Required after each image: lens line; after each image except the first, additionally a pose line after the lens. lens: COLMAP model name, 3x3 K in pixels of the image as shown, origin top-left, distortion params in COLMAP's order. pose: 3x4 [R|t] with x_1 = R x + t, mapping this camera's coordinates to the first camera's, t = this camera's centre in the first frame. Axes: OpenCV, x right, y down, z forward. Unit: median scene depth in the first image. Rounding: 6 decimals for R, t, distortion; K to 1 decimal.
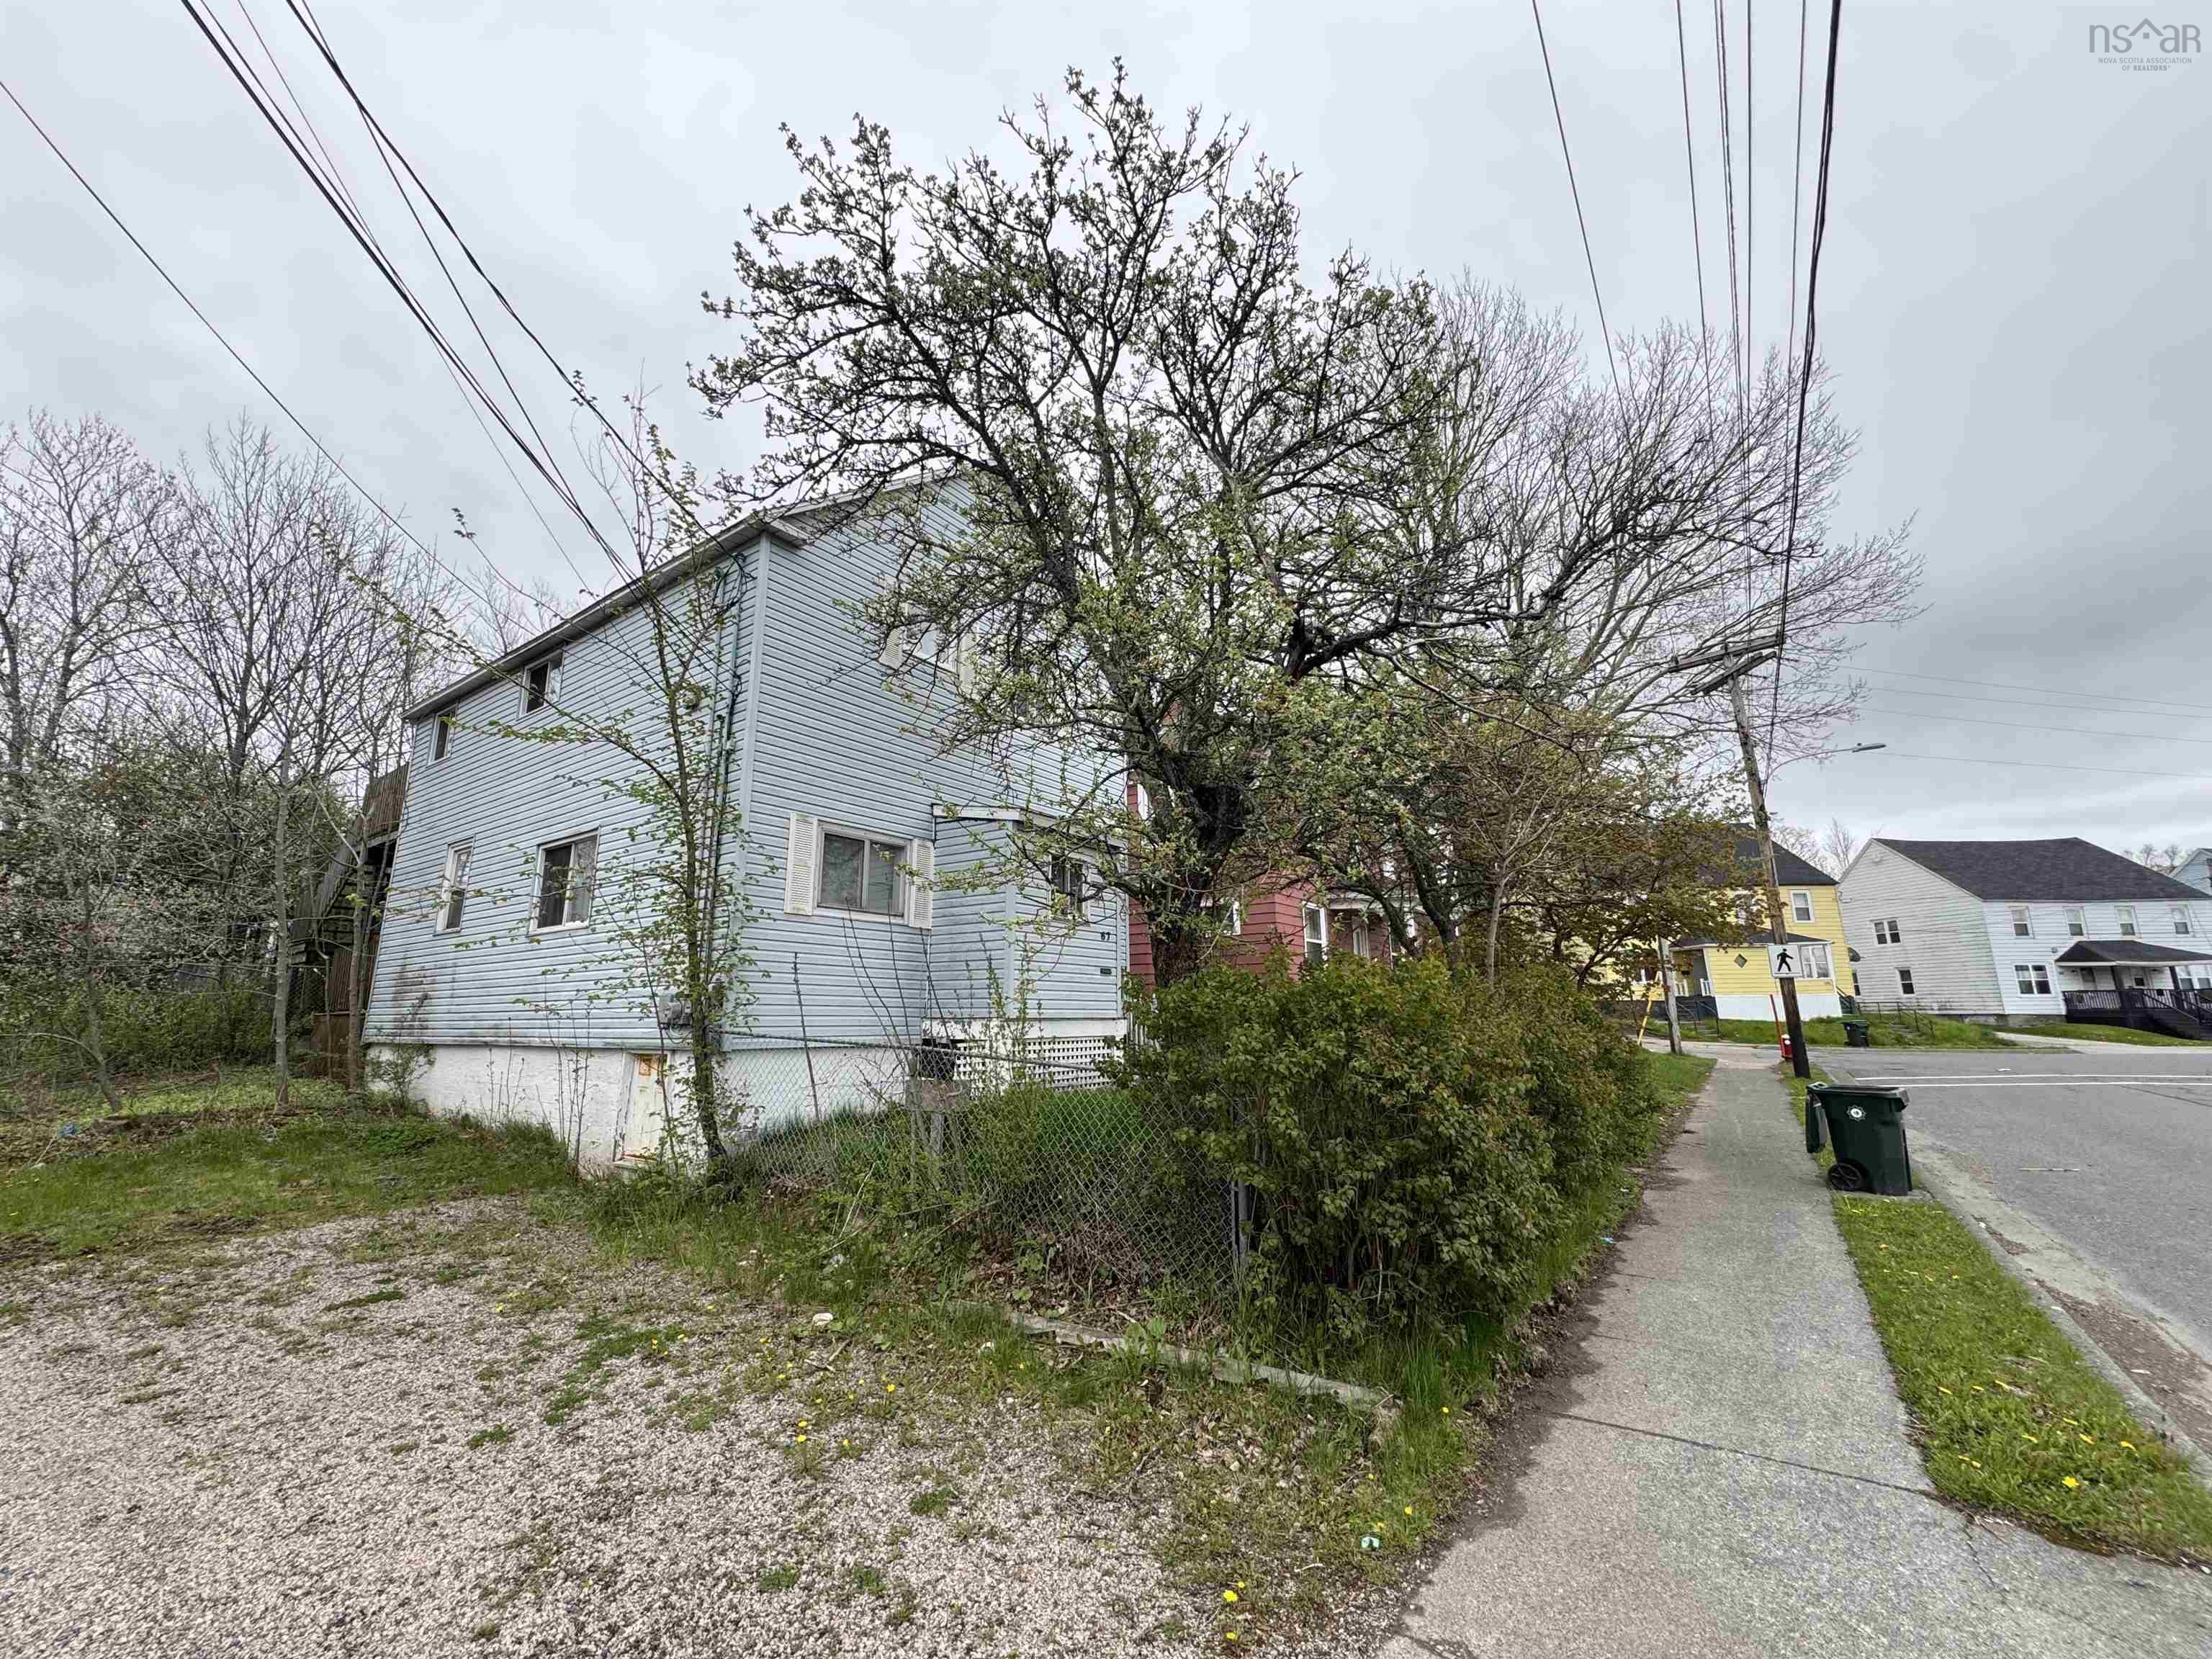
lens RADIAL K [[884.5, 0, 1104.1], [0, 884.5, 827.8], [0, 0, 1]] dist [-0.000481, -0.000118]
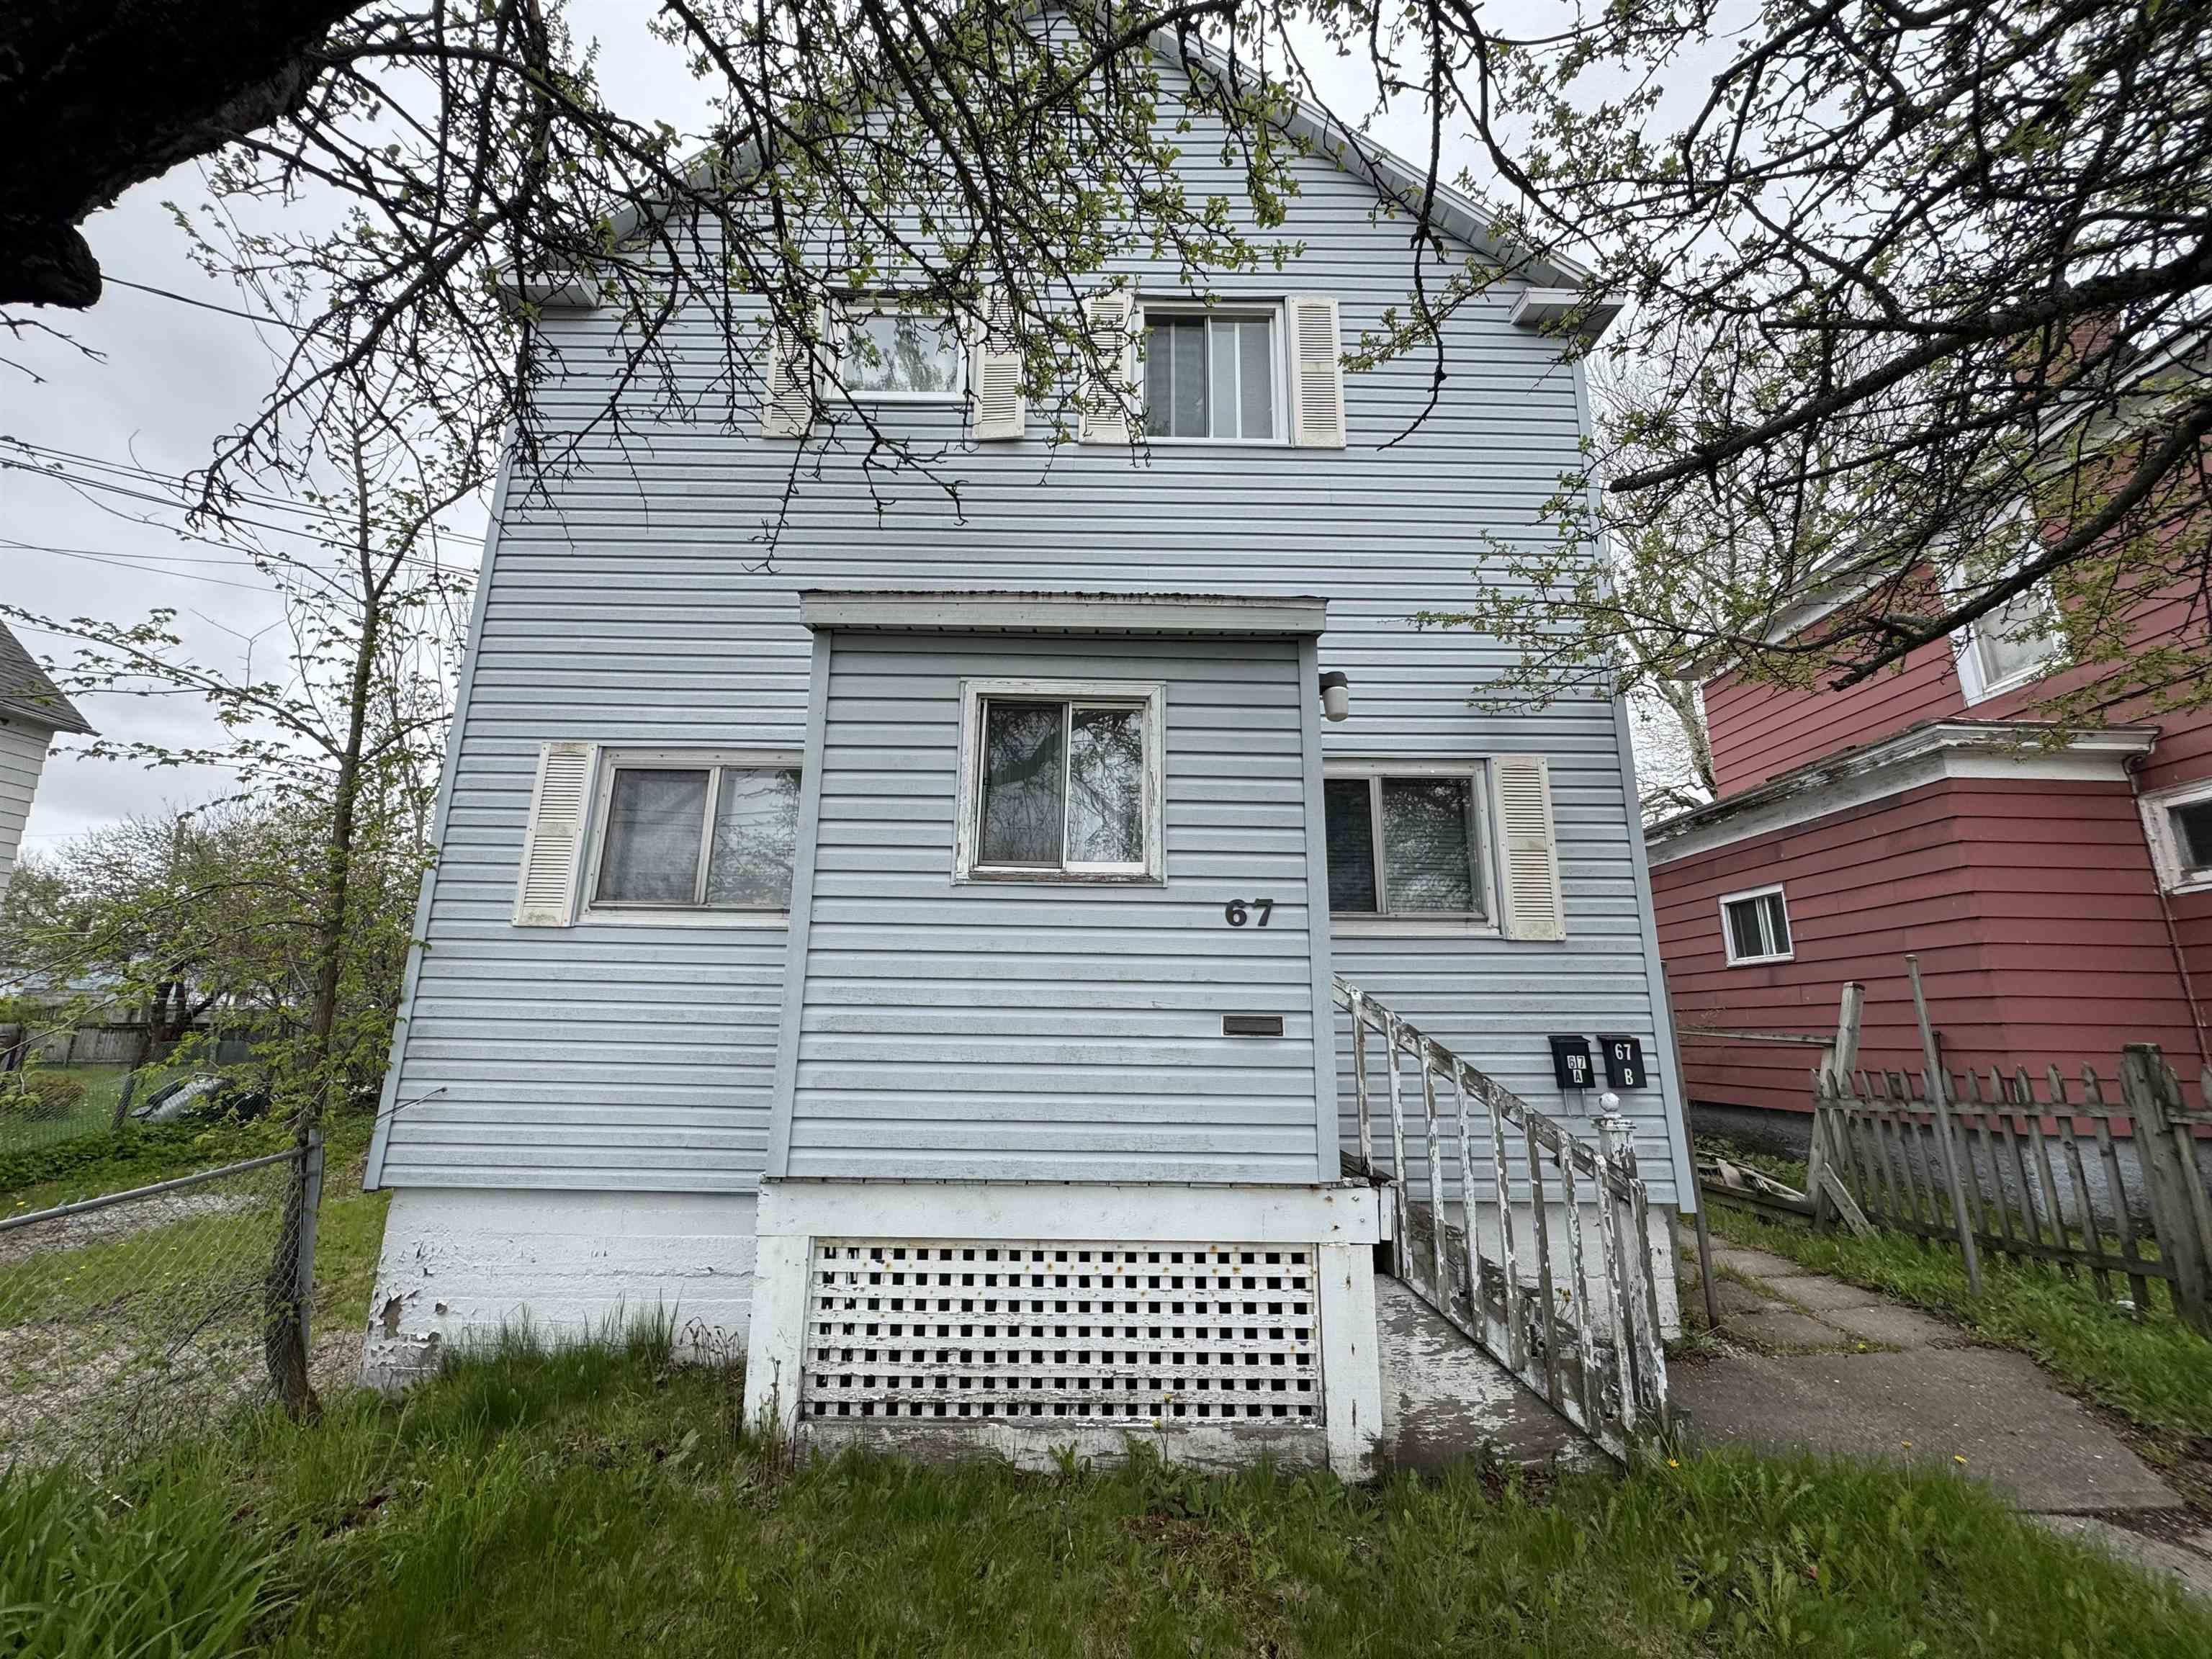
lens RADIAL K [[884.5, 0, 1104.1], [0, 884.5, 827.8], [0, 0, 1]] dist [-0.000481, -0.000118]
pose [[0.588865, -0.169286, -0.790304, 0.265121], [0.153427, 0.983453, -0.096339, 0.134885], [0.793535, -0.064523, 0.605094, 0.902175]]
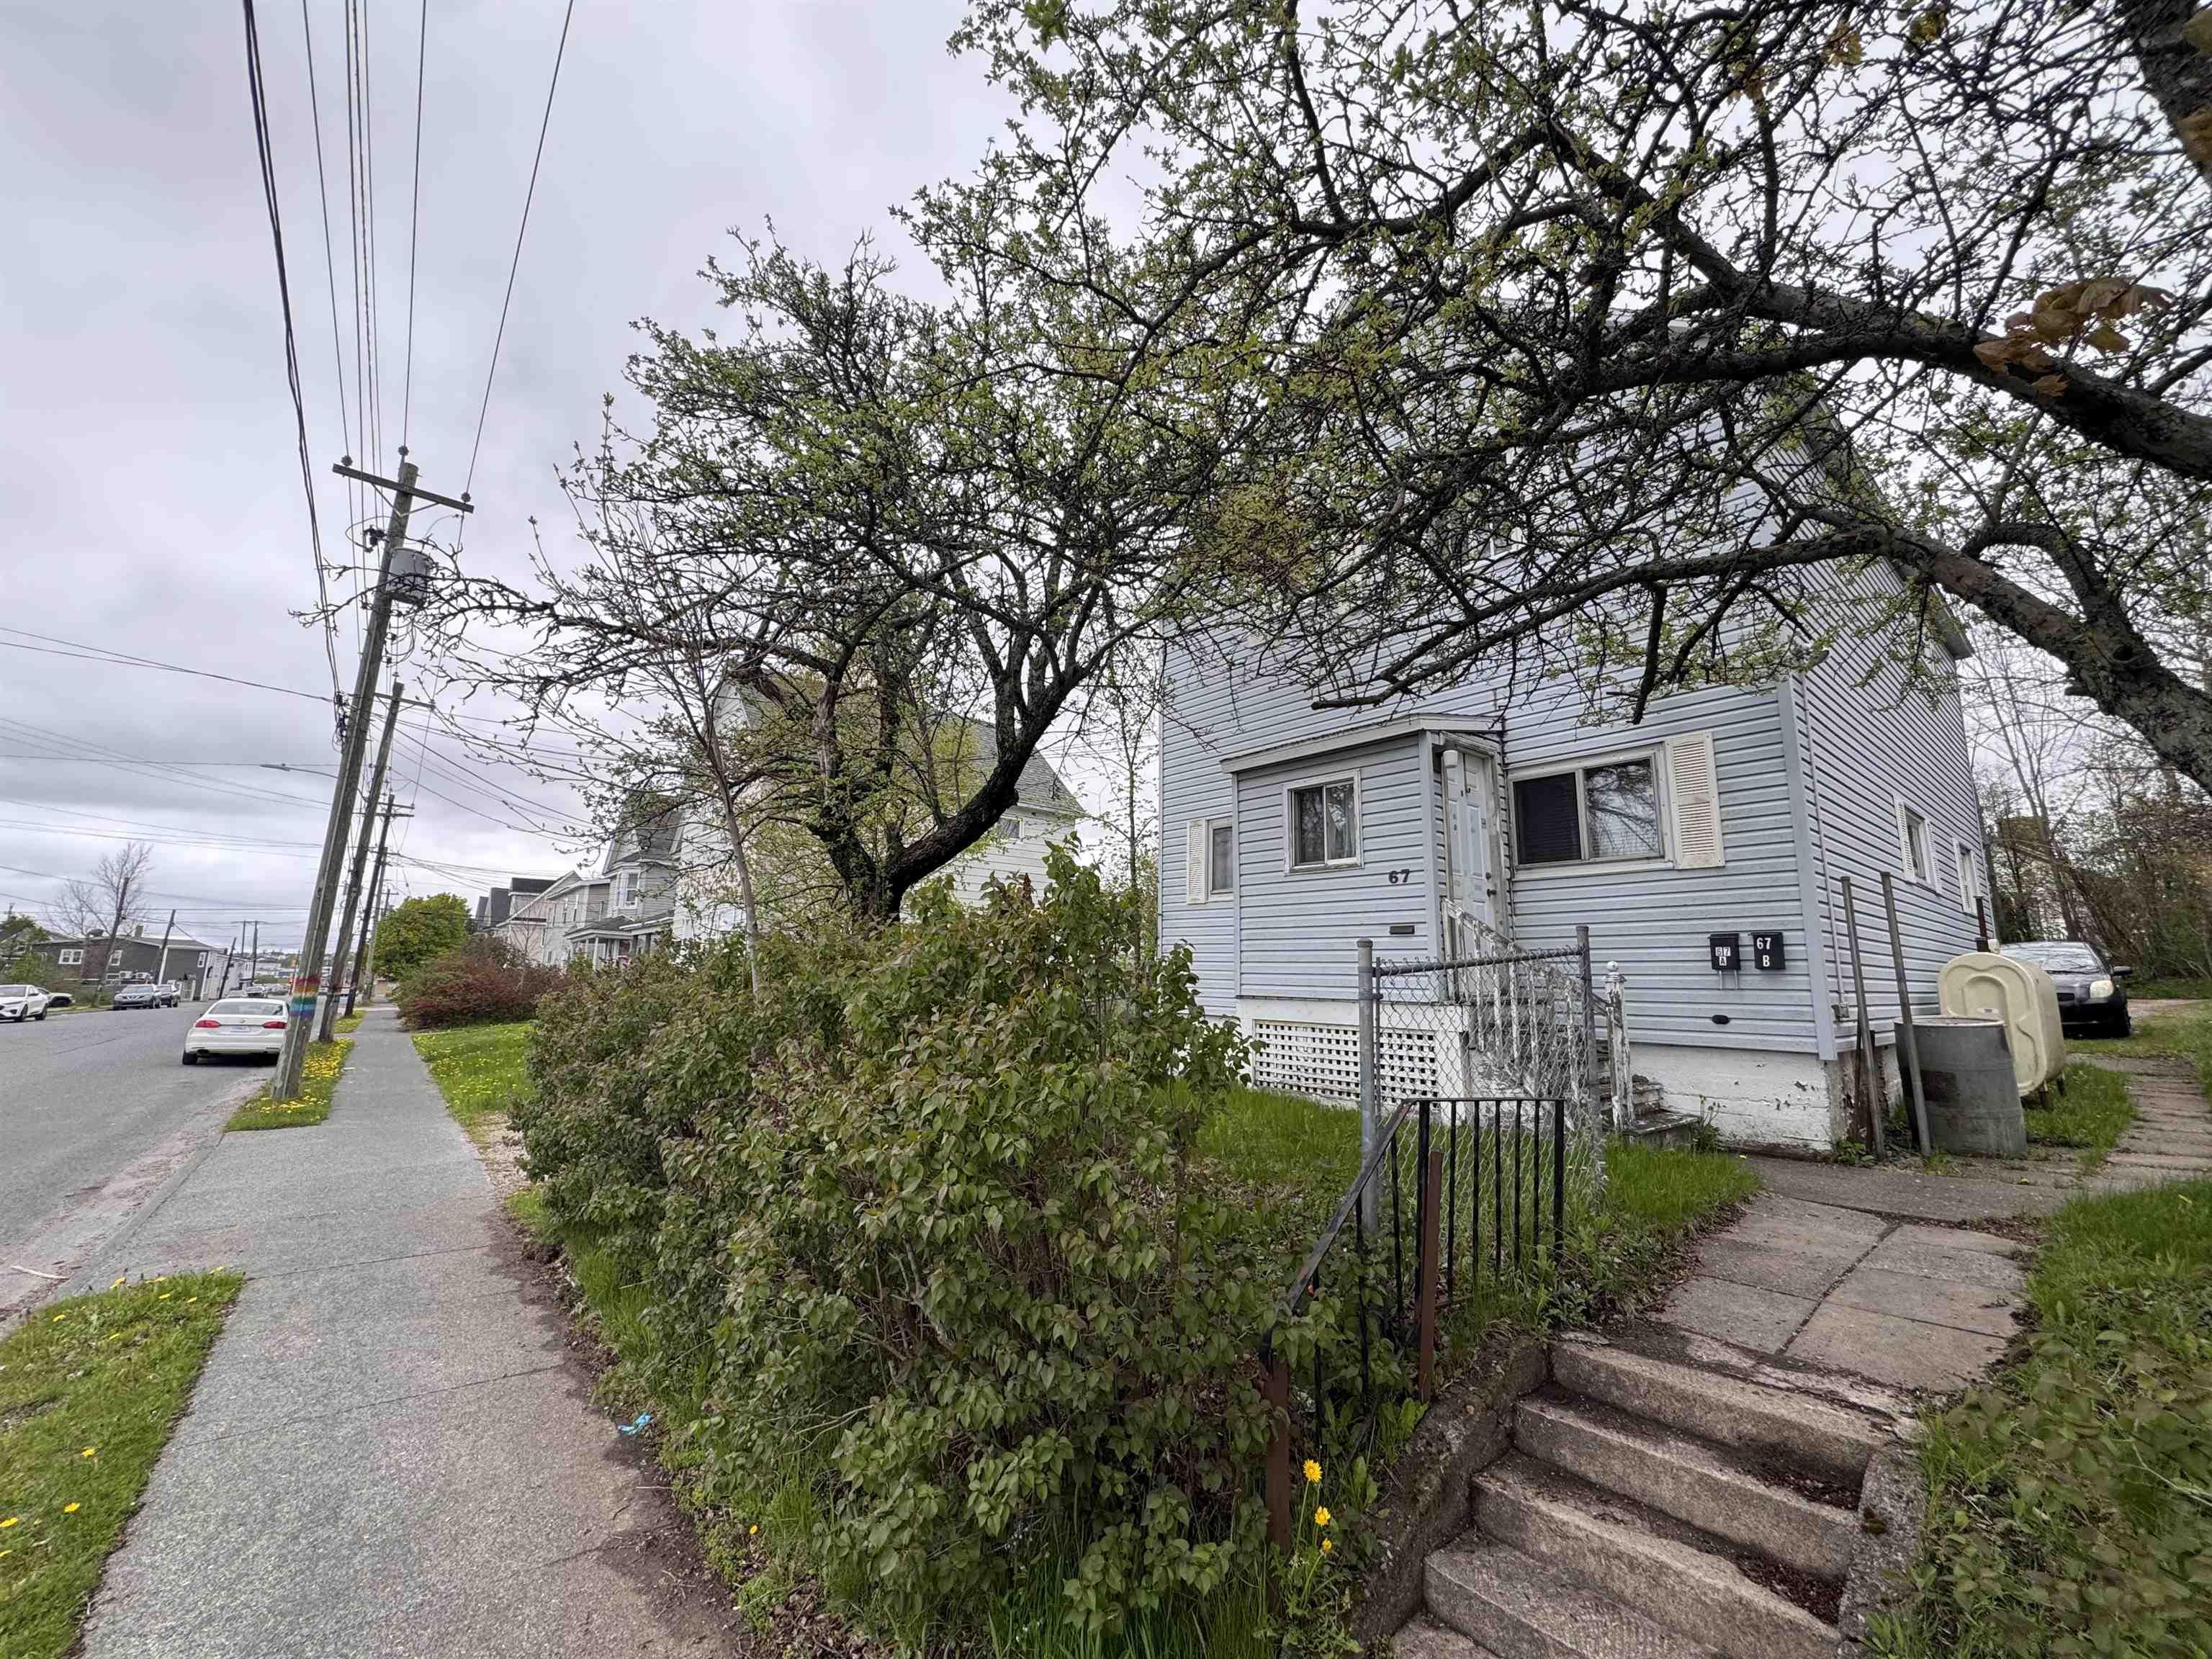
lens RADIAL K [[884.5, 0, 1104.1], [0, 884.5, 827.8], [0, 0, 1]] dist [-0.000481, -0.000118]
pose [[-0.258221, -0.158024, -0.953074, 0.806680], [0.185829, 0.959984, -0.209518, 0.216136], [0.948045, -0.231210, -0.218523, 1.107471]]
